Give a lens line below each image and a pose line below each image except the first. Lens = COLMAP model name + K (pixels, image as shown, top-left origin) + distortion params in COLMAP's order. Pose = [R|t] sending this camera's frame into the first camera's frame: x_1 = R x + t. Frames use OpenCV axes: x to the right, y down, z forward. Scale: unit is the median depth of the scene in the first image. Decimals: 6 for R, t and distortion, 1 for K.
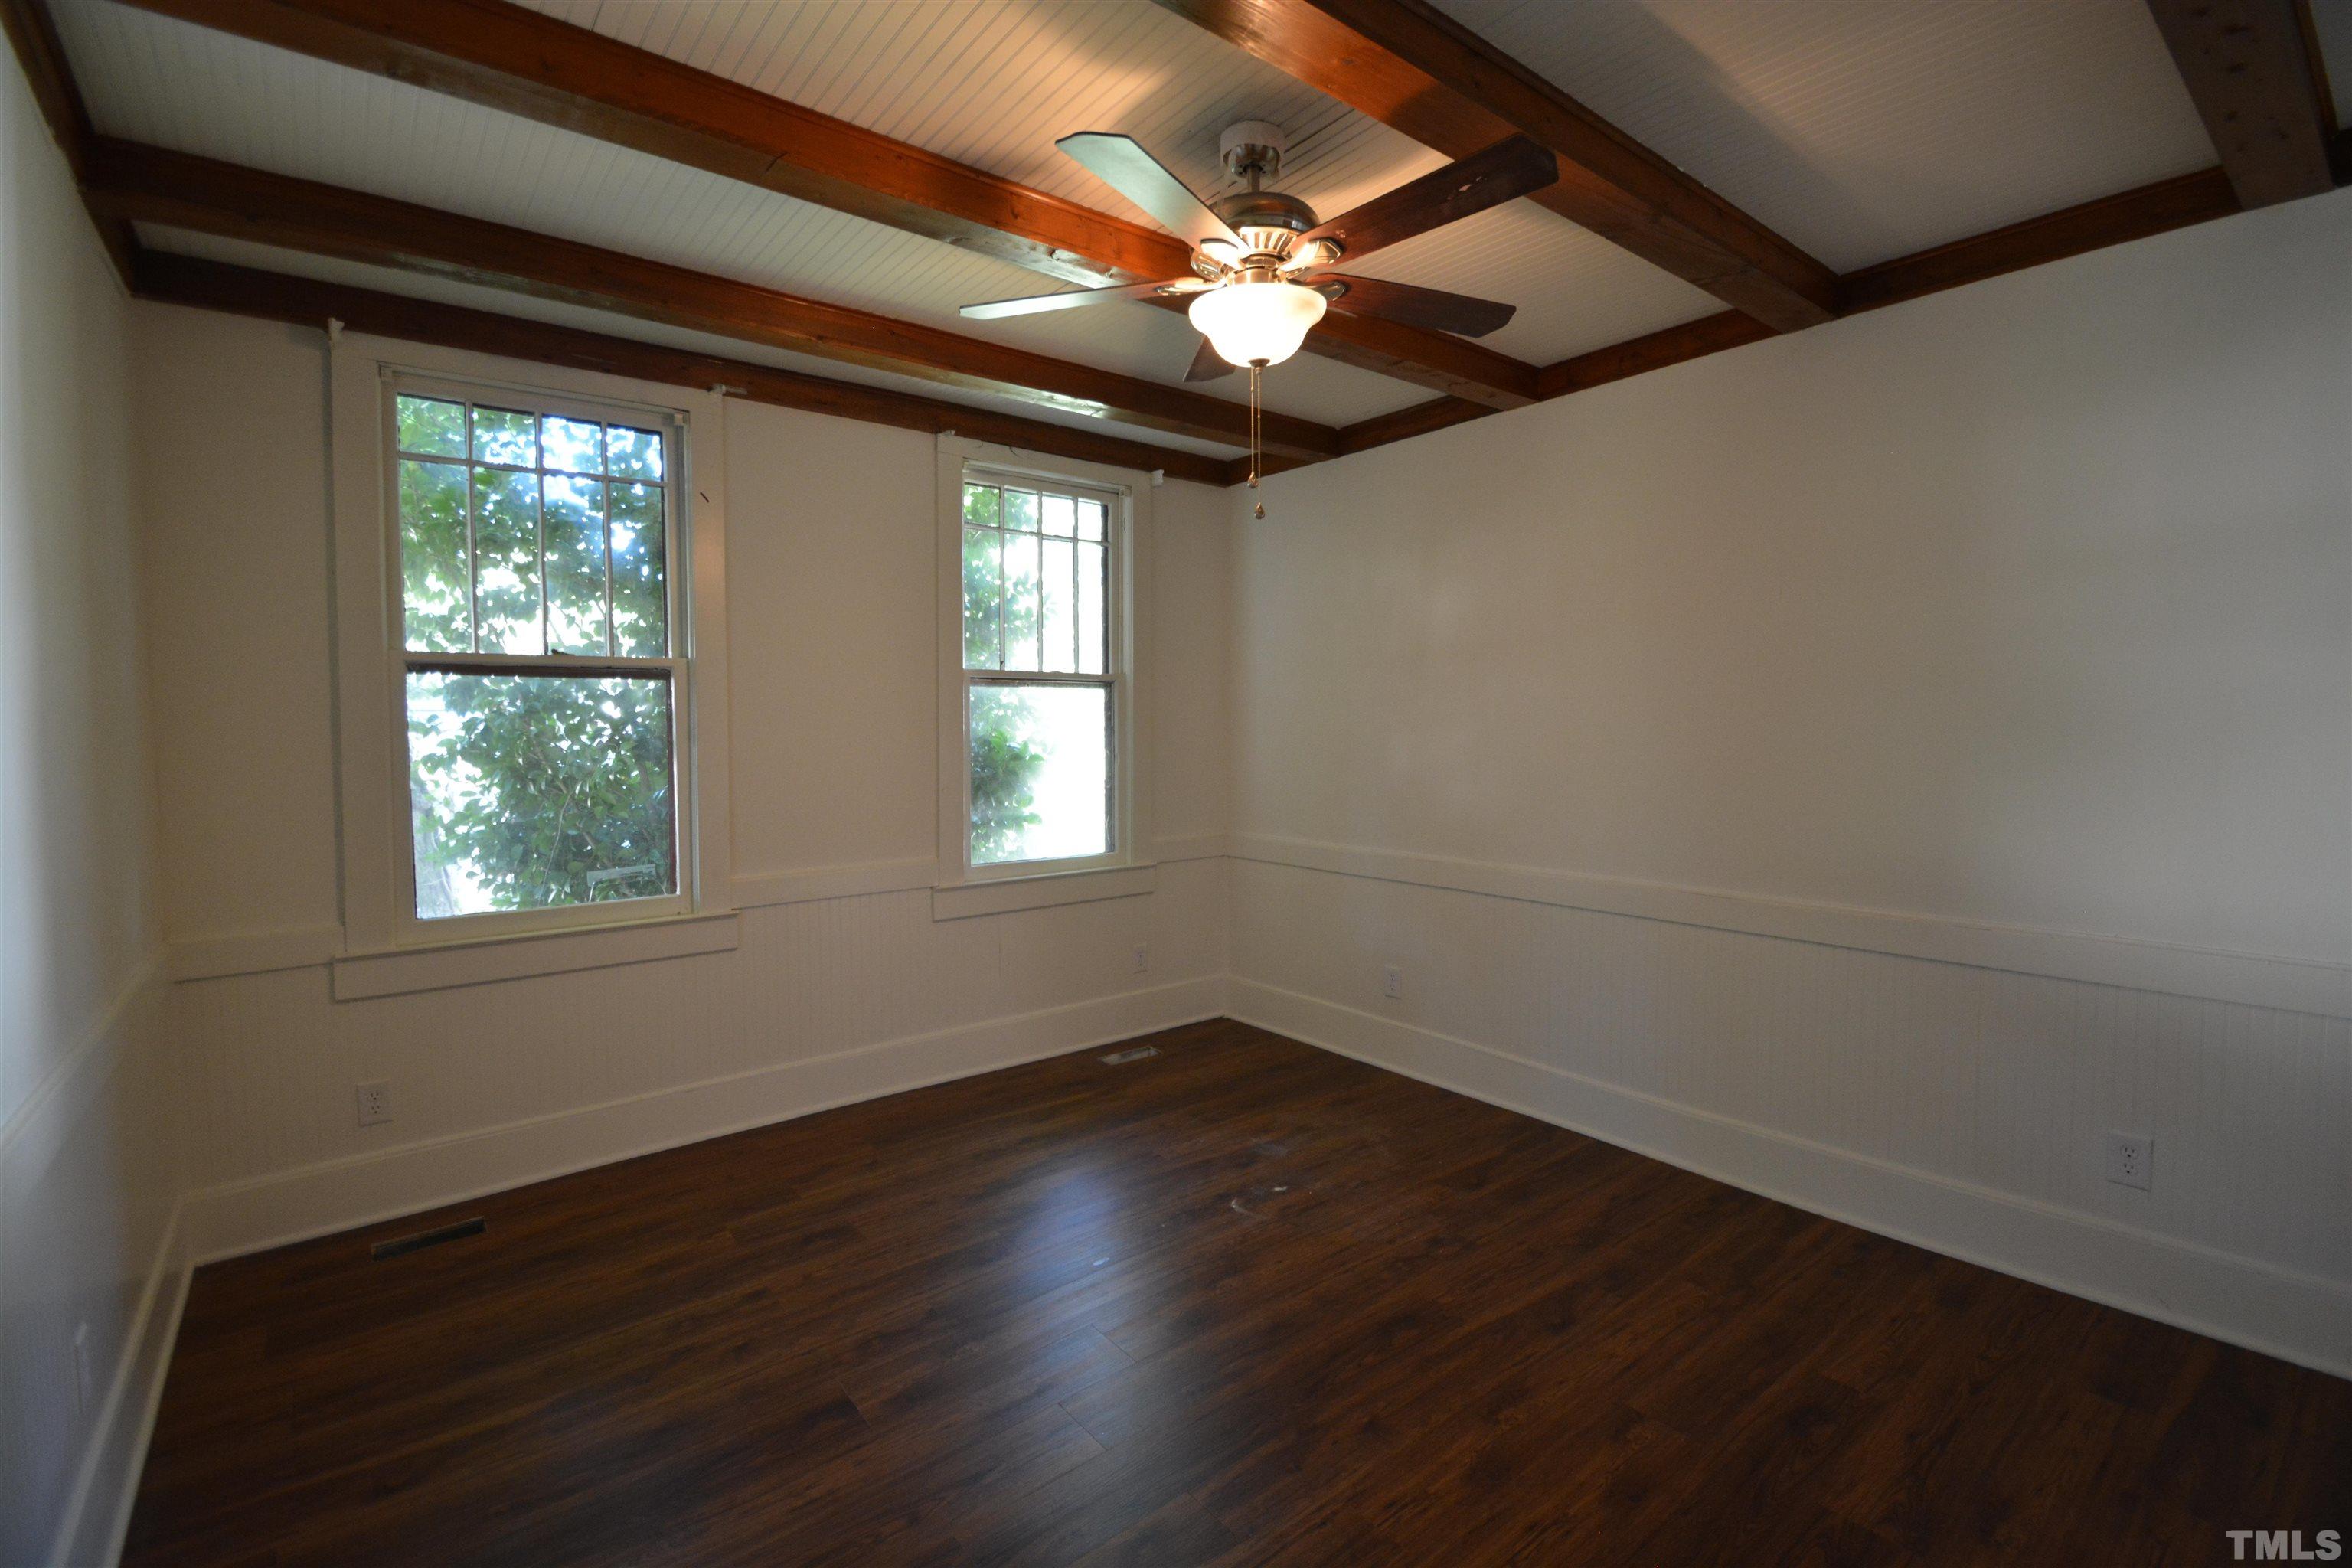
lens RADIAL K [[1028.2, 0, 1186.1], [0, 1028.2, 761.3], [0, 0, 1]] dist [0.012841, -0.015755]
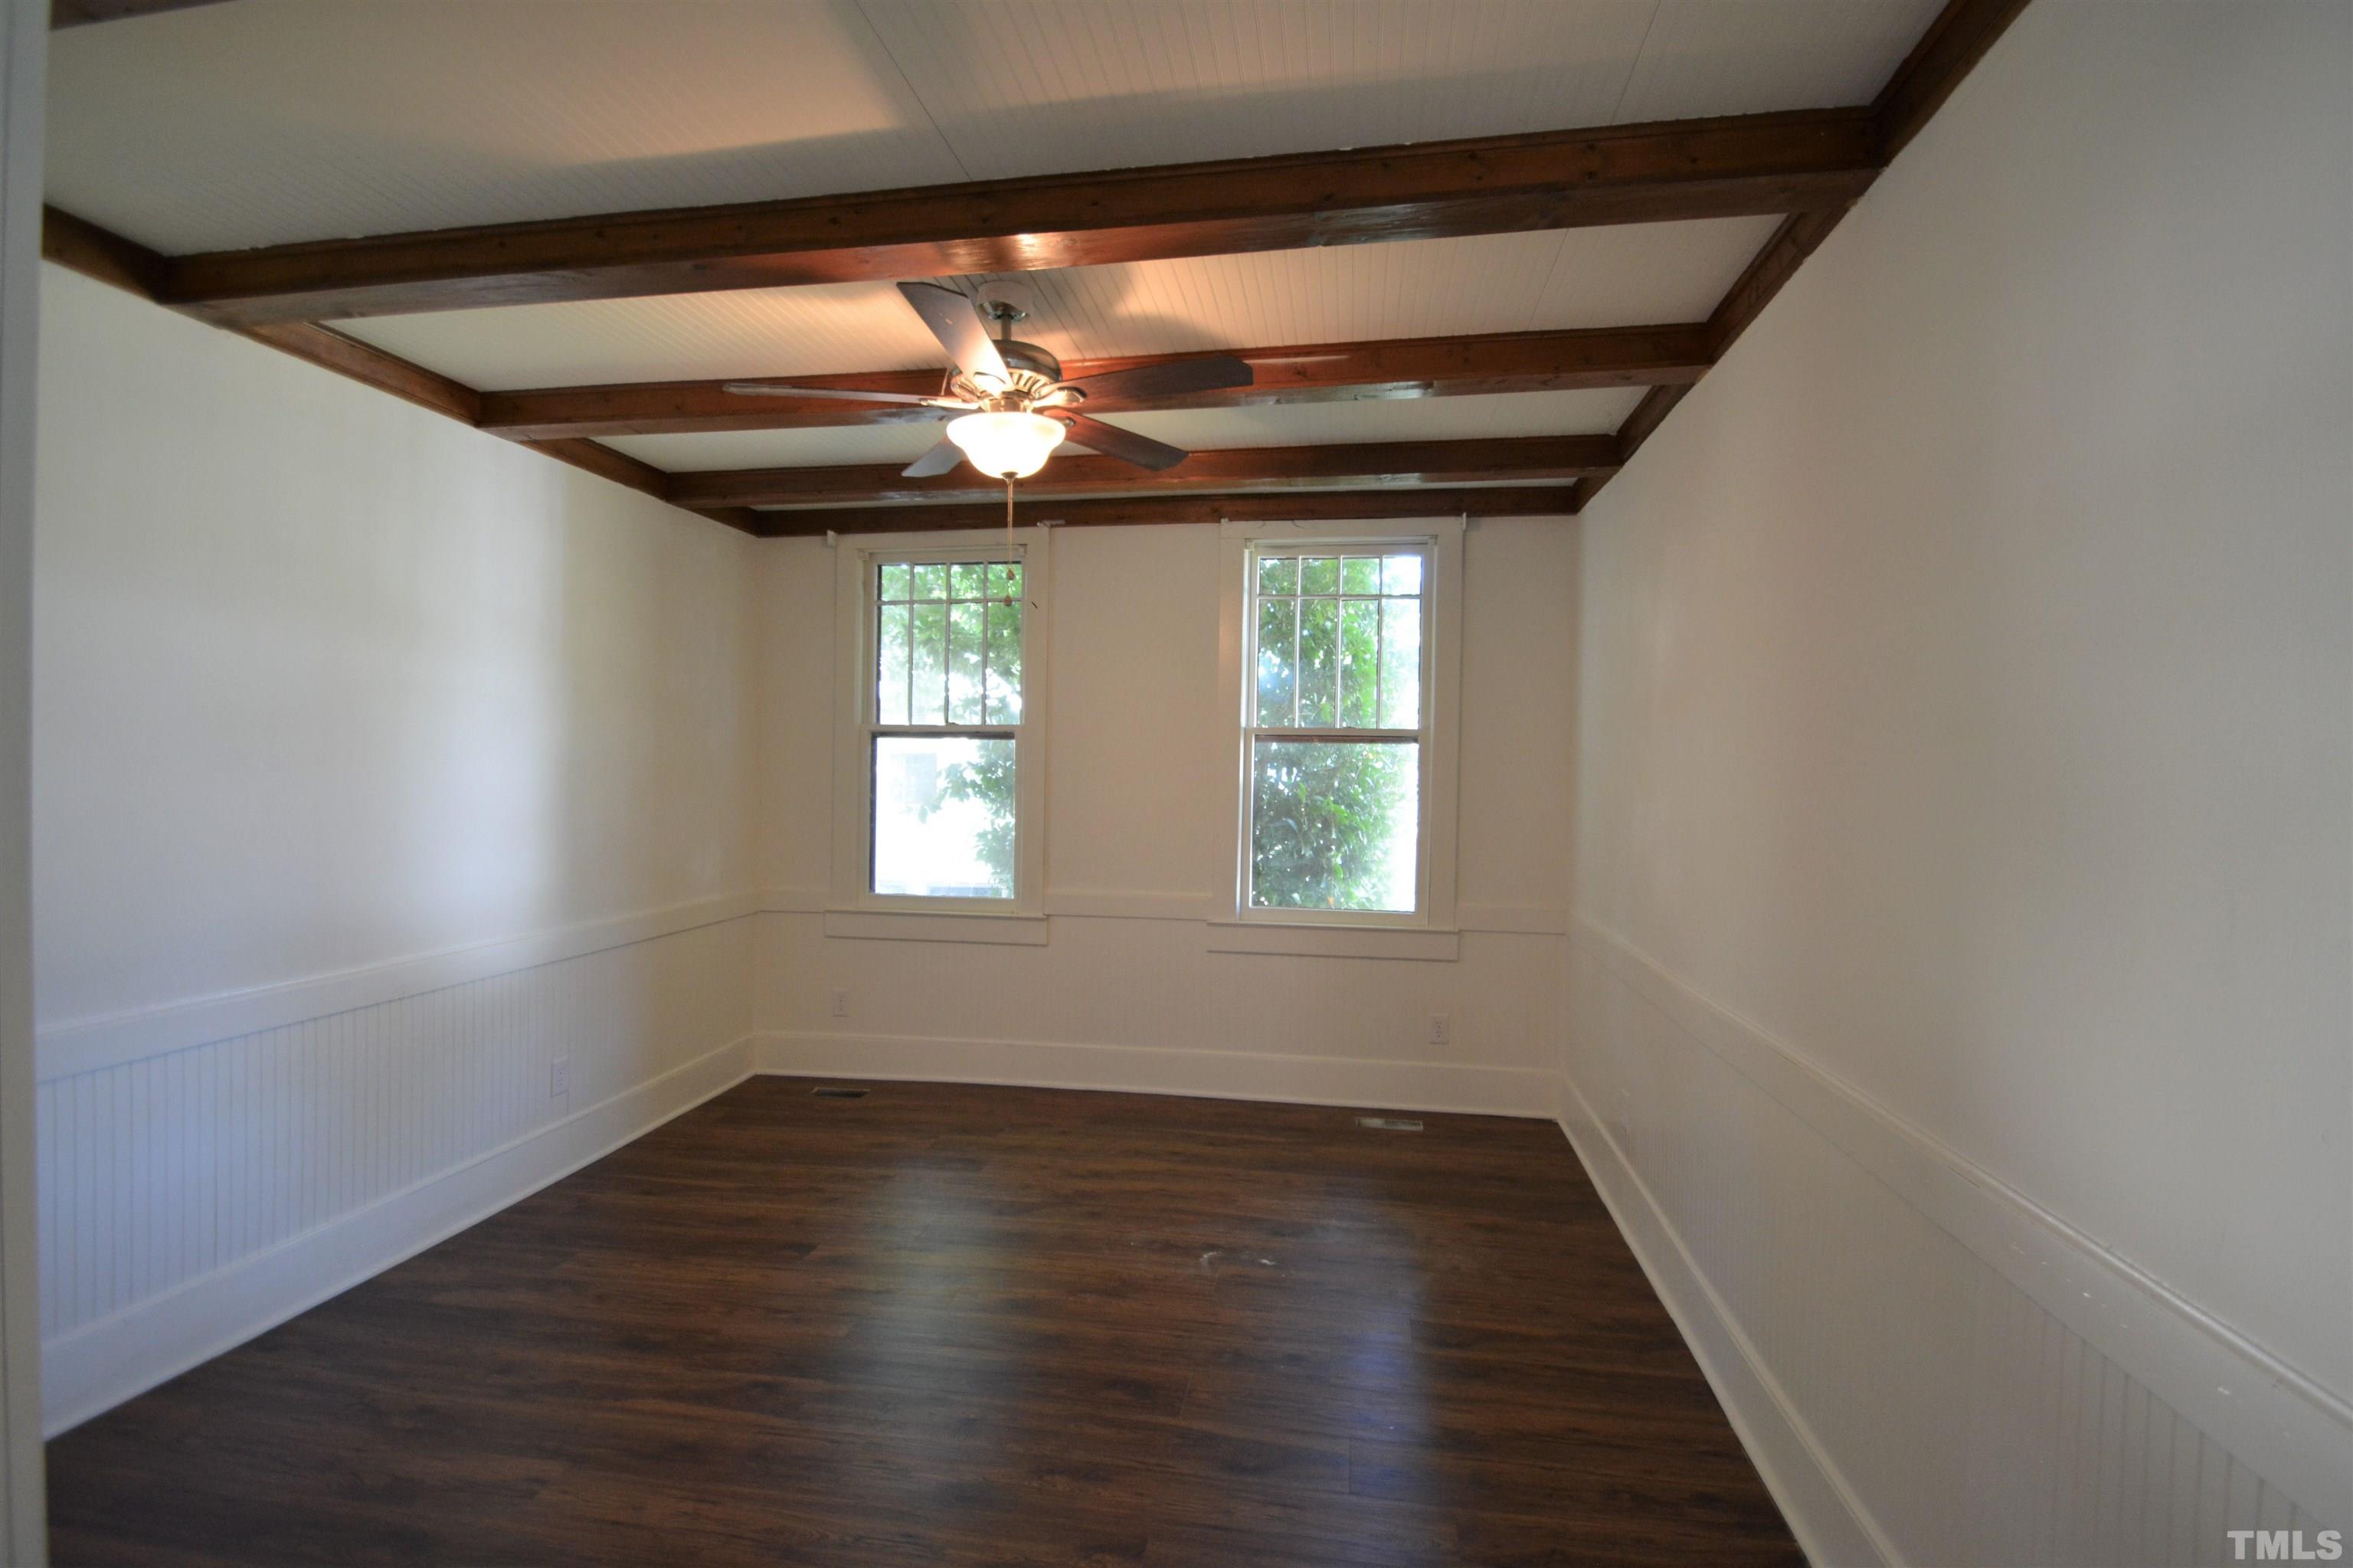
lens RADIAL K [[1081.0, 0, 1234.0], [0, 1081.0, 760.5], [0, 0, 1]] dist [0.015039, -0.016090]
pose [[0.676693, 0.010113, -0.736195, 0.775308], [-0.043755, 0.998691, -0.026500, -0.027328], [0.734964, 0.050144, 0.676250, 0.247811]]
